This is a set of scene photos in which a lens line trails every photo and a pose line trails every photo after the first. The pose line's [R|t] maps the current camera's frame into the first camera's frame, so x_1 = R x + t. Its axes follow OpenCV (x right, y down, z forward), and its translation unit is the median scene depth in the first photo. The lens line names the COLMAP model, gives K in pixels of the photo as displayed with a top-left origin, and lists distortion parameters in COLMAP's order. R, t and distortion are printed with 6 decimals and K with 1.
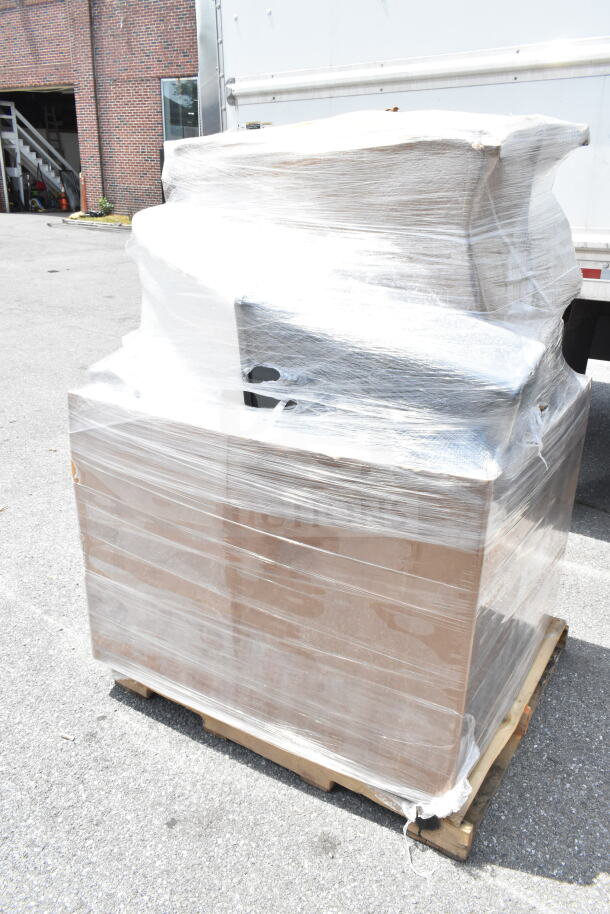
lens RADIAL K [[696.4, 0, 302.9], [0, 696.4, 455.0], [0, 0, 1]] dist [-0.003408, -0.008955]
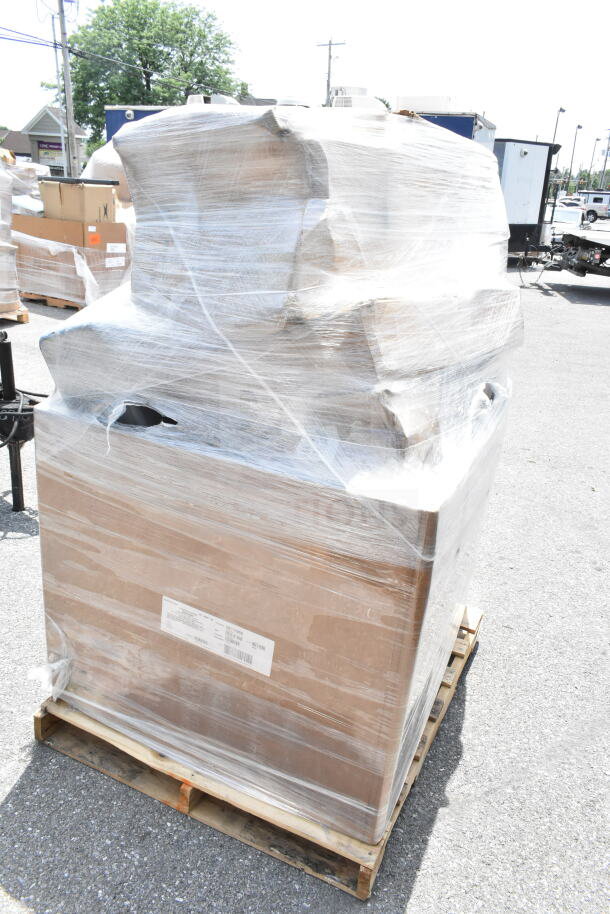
lens RADIAL K [[696.4, 0, 302.3], [0, 696.4, 458.6], [0, 0, 1]] dist [-0.003408, -0.008955]
pose [[0.124210, 0.347347, -0.929474, 1.177786], [-0.422563, 0.866058, 0.267179, -0.325896], [0.897782, 0.359575, 0.254349, 0.899443]]
